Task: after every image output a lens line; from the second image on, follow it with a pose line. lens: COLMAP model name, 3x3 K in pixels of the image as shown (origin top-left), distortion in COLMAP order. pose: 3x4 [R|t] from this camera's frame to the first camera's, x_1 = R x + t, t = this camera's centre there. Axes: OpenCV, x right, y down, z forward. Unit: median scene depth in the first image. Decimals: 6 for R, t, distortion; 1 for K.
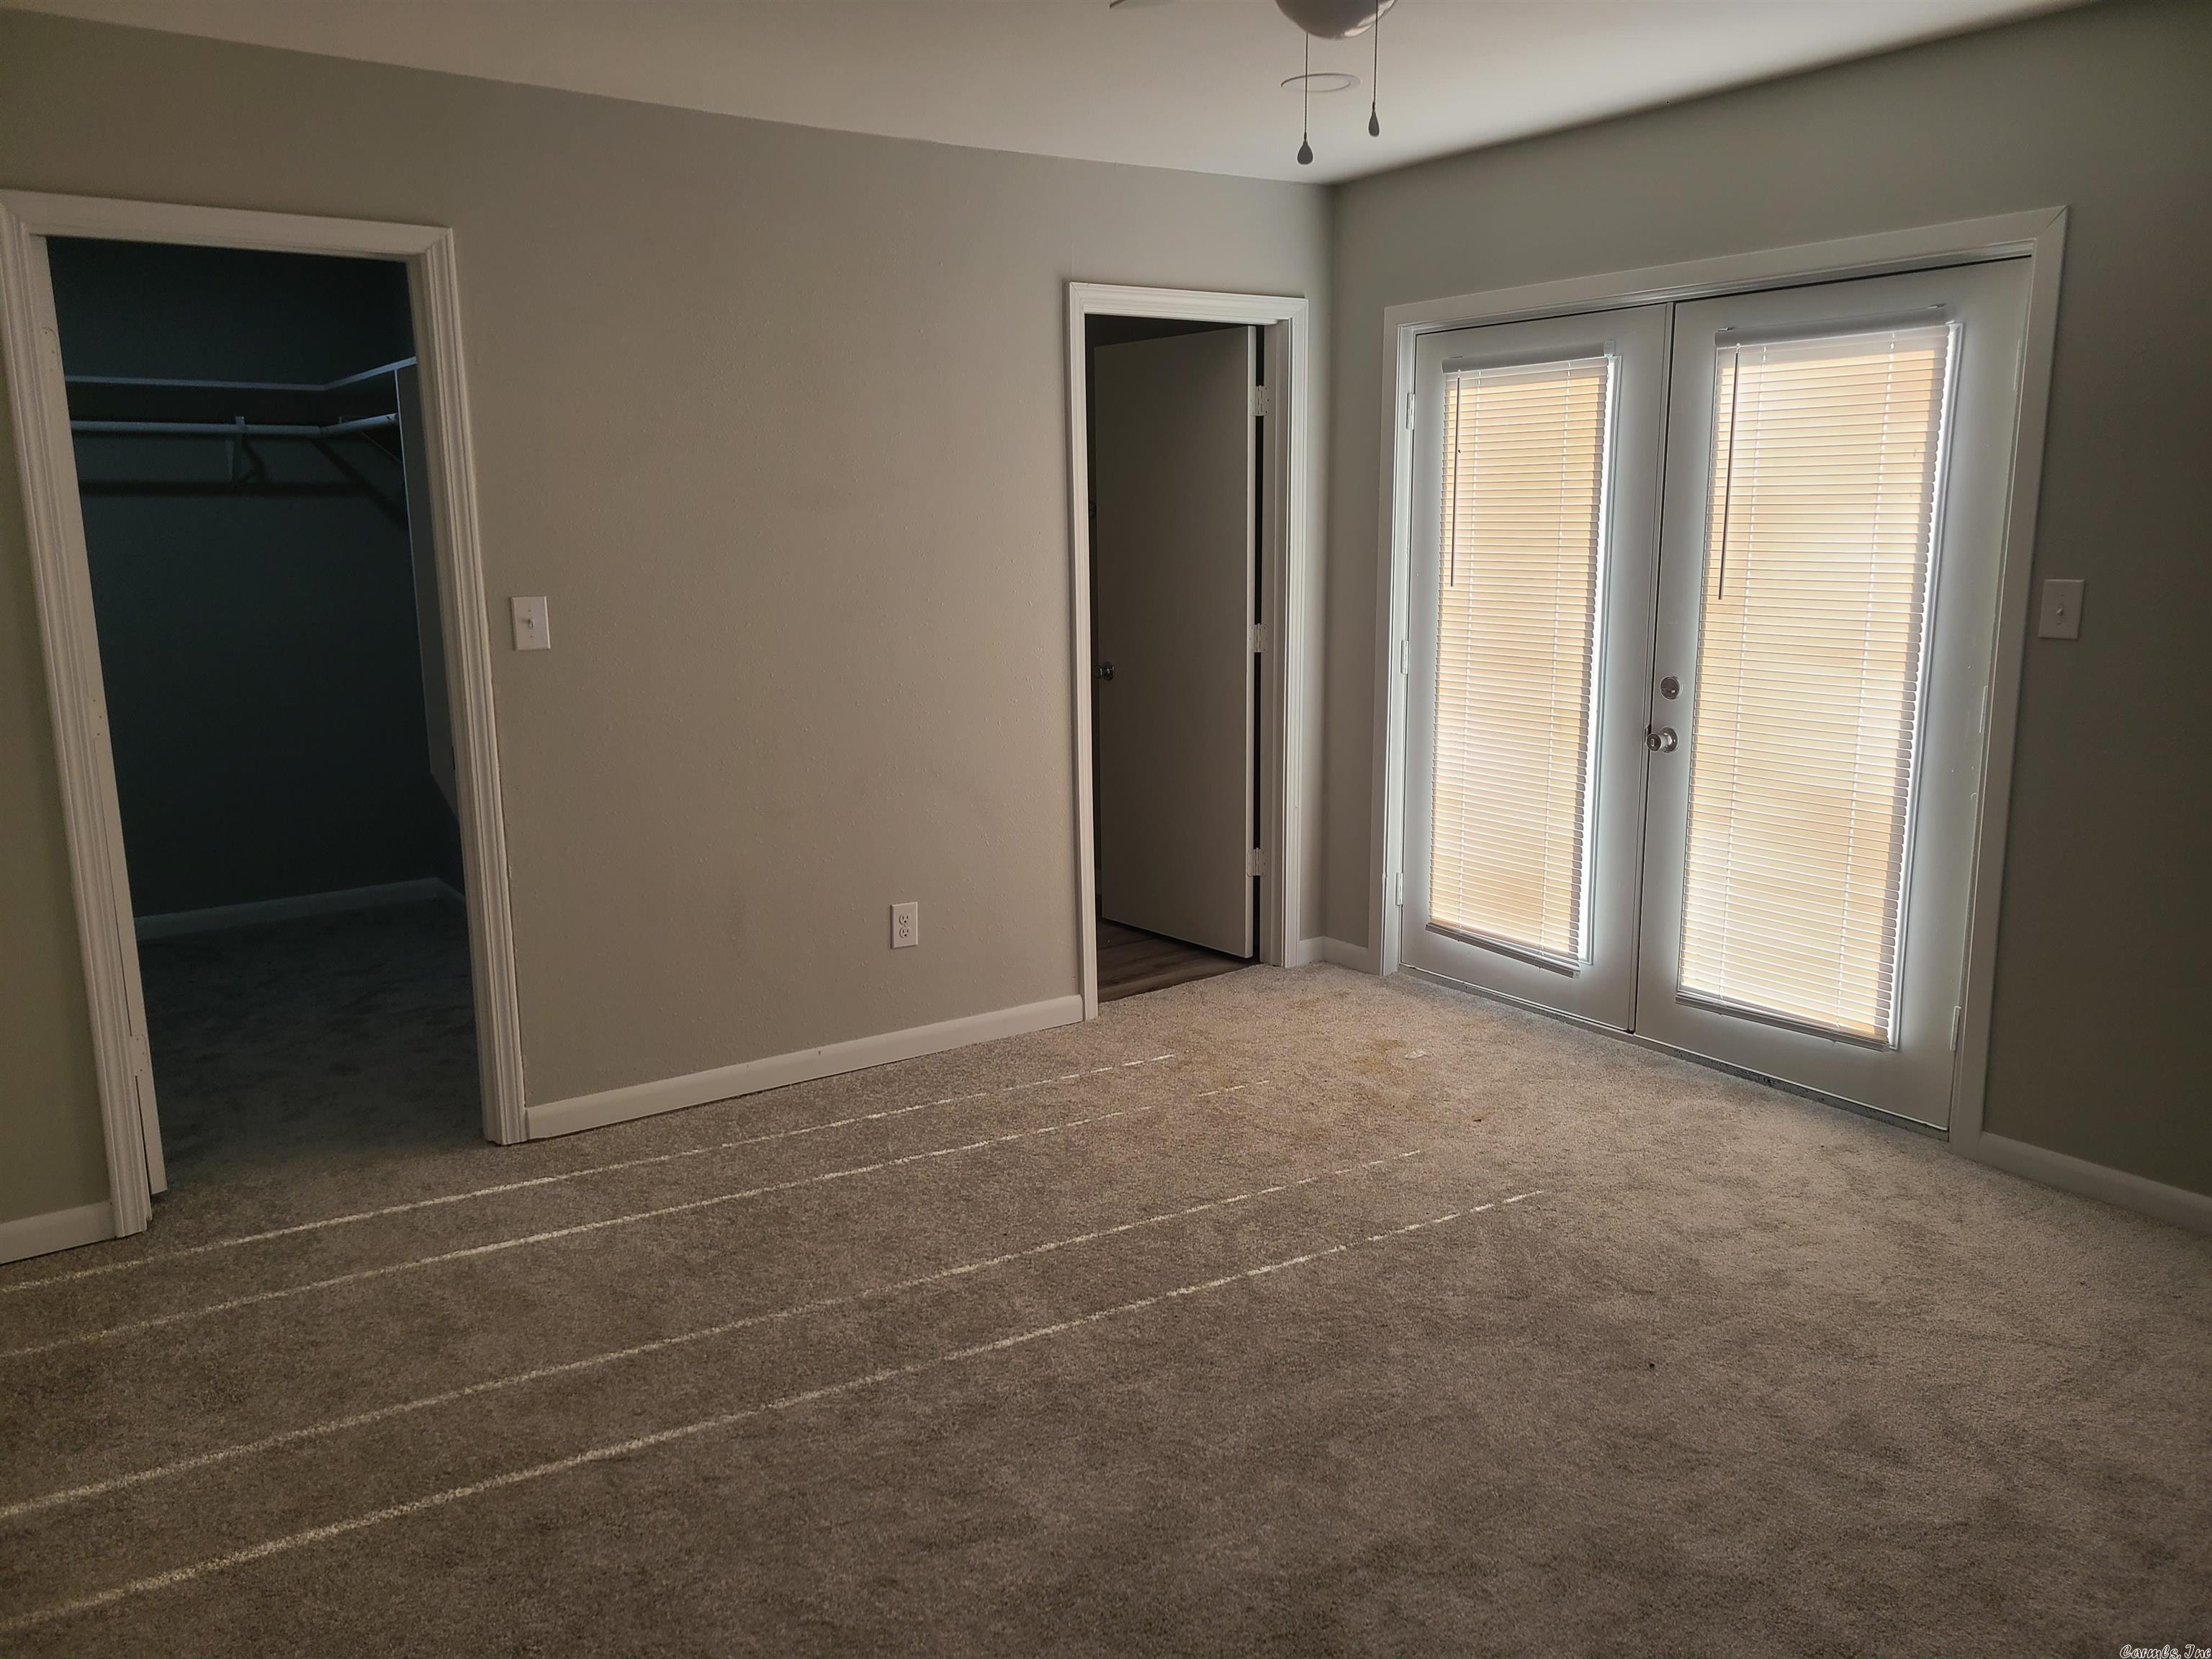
lens RADIAL K [[1673.0, 0, 1106.0], [0, 1673.0, 823.7], [0, 0, 1]] dist [0.032012, 0.001405]
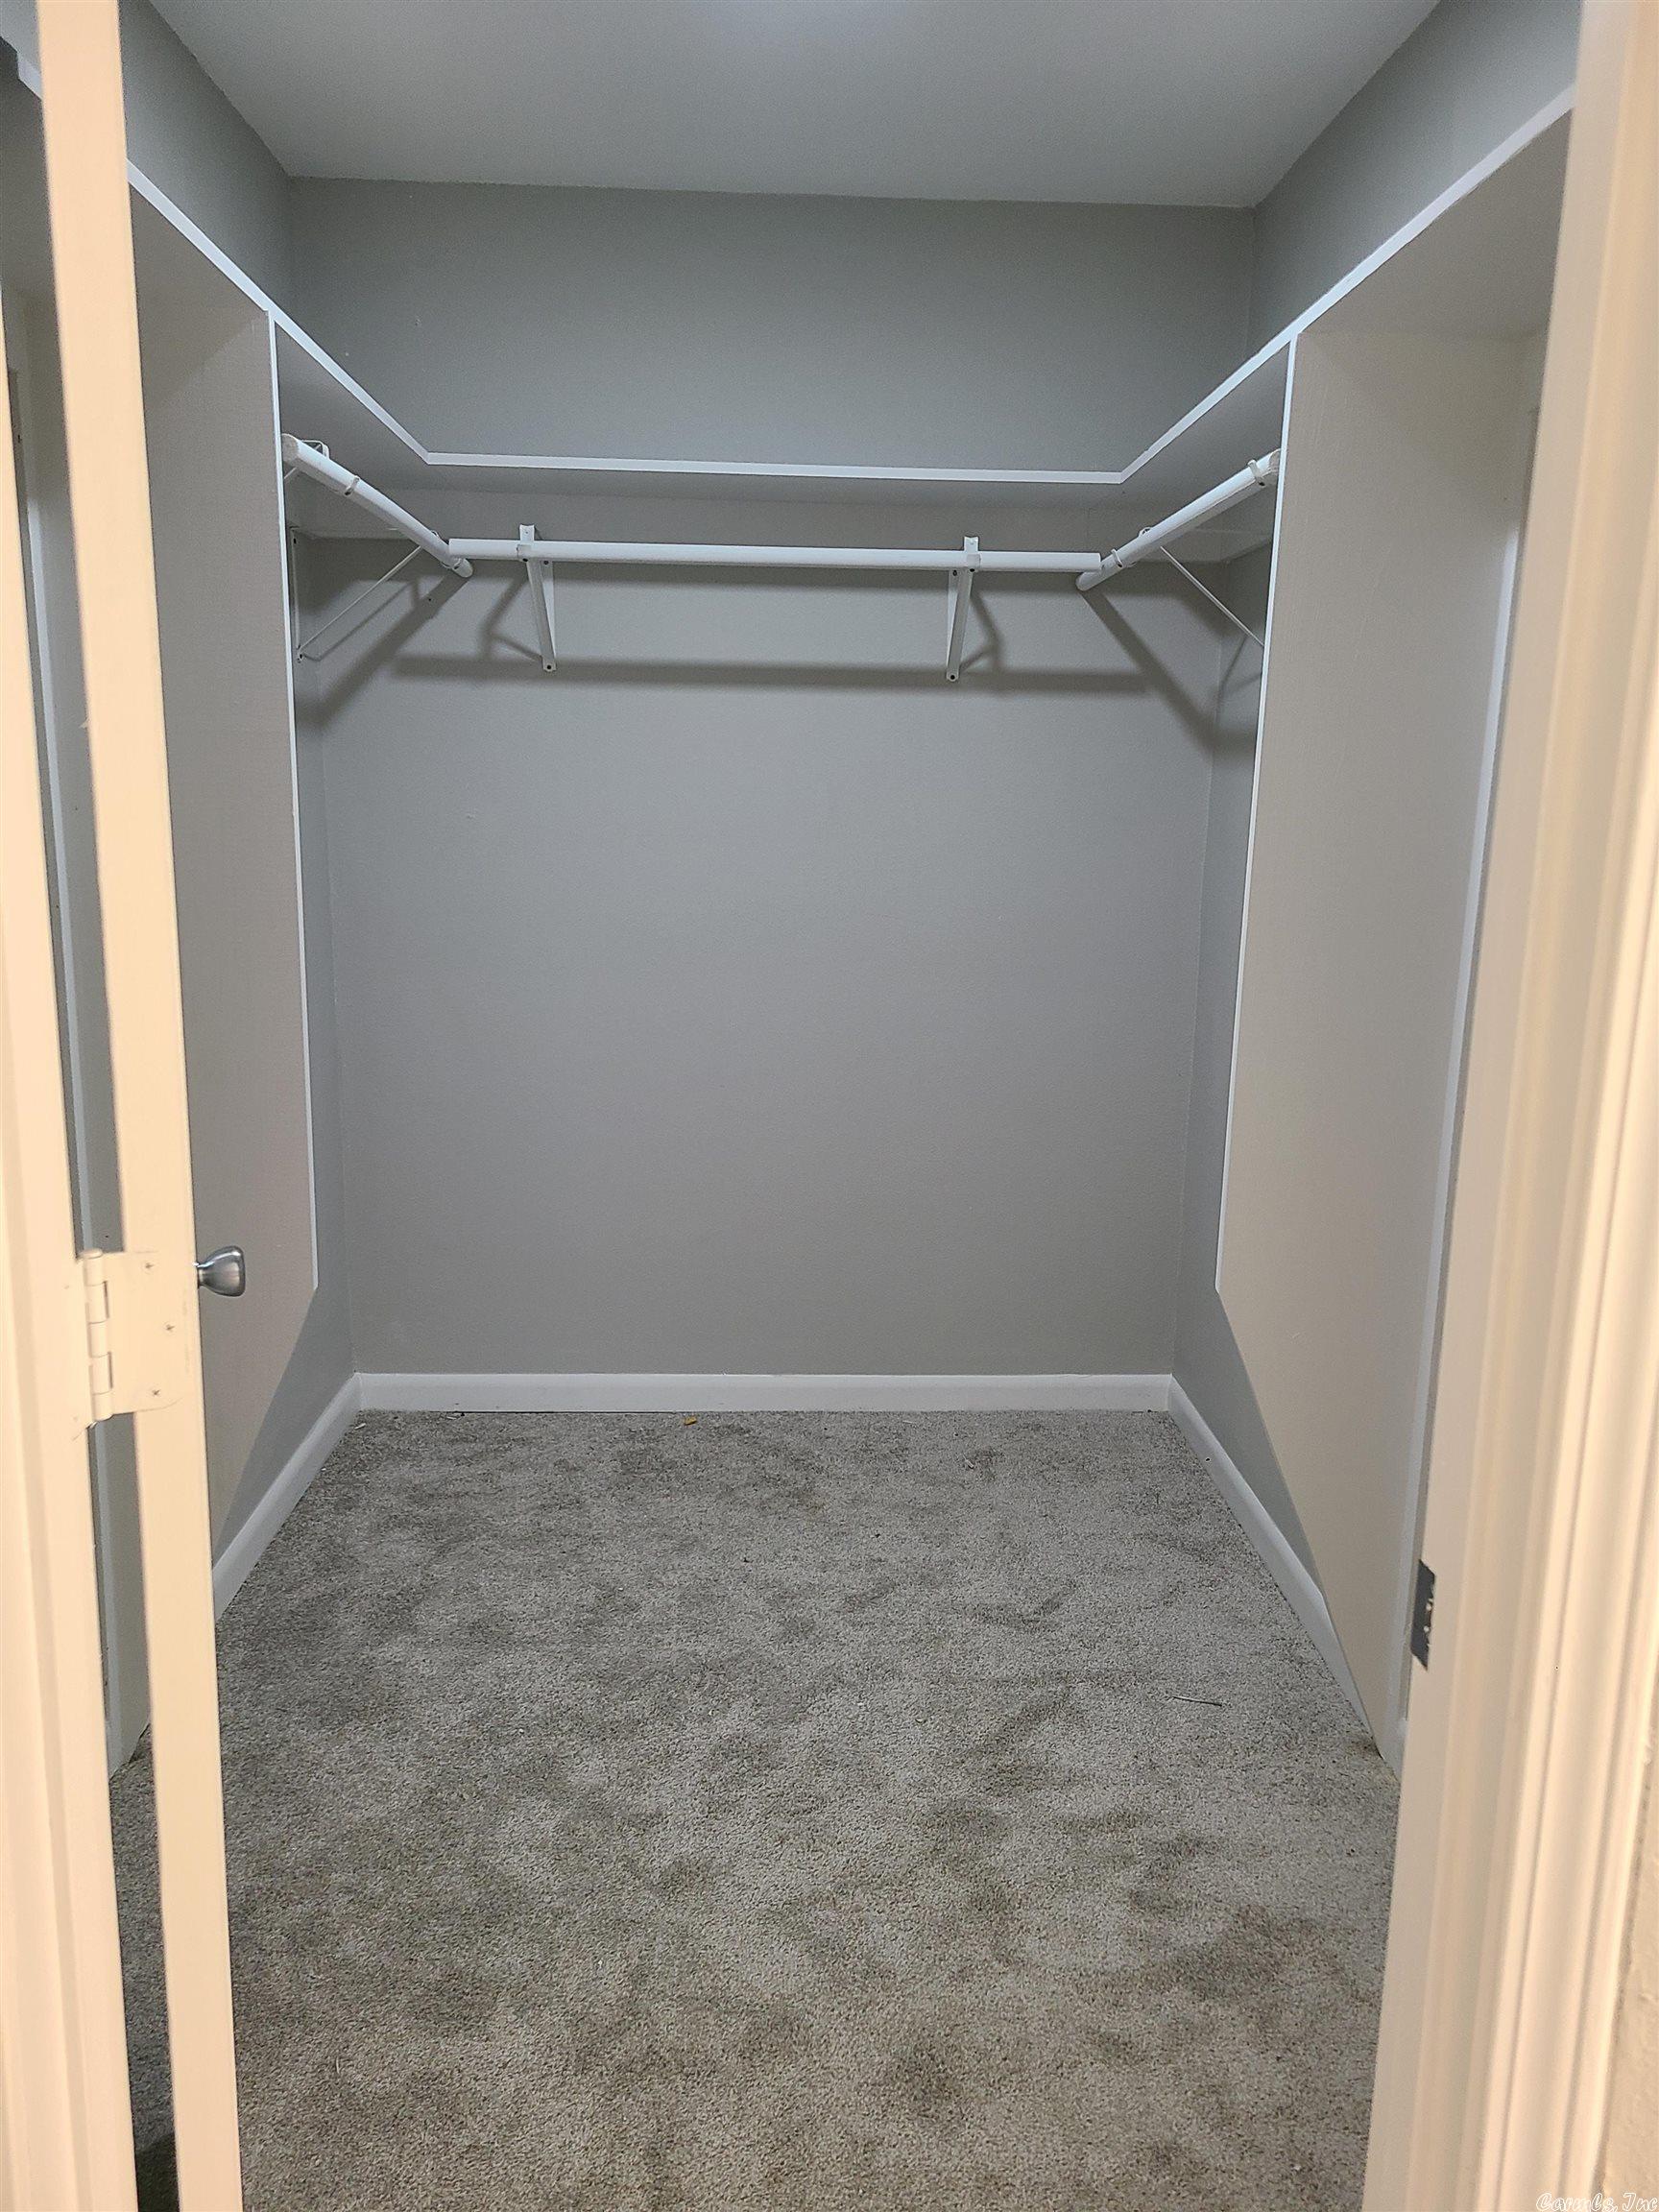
lens RADIAL K [[1673.0, 0, 829.2], [0, 1673.0, 1111.8], [0, 0, 1]] dist [0.032012, 0.001405]
pose [[0.839343, 0.132854, -0.527117, -0.229844], [-0.141478, 0.989647, 0.024150, -0.060788], [0.524869, 0.054306, 0.849449, 0.501448]]
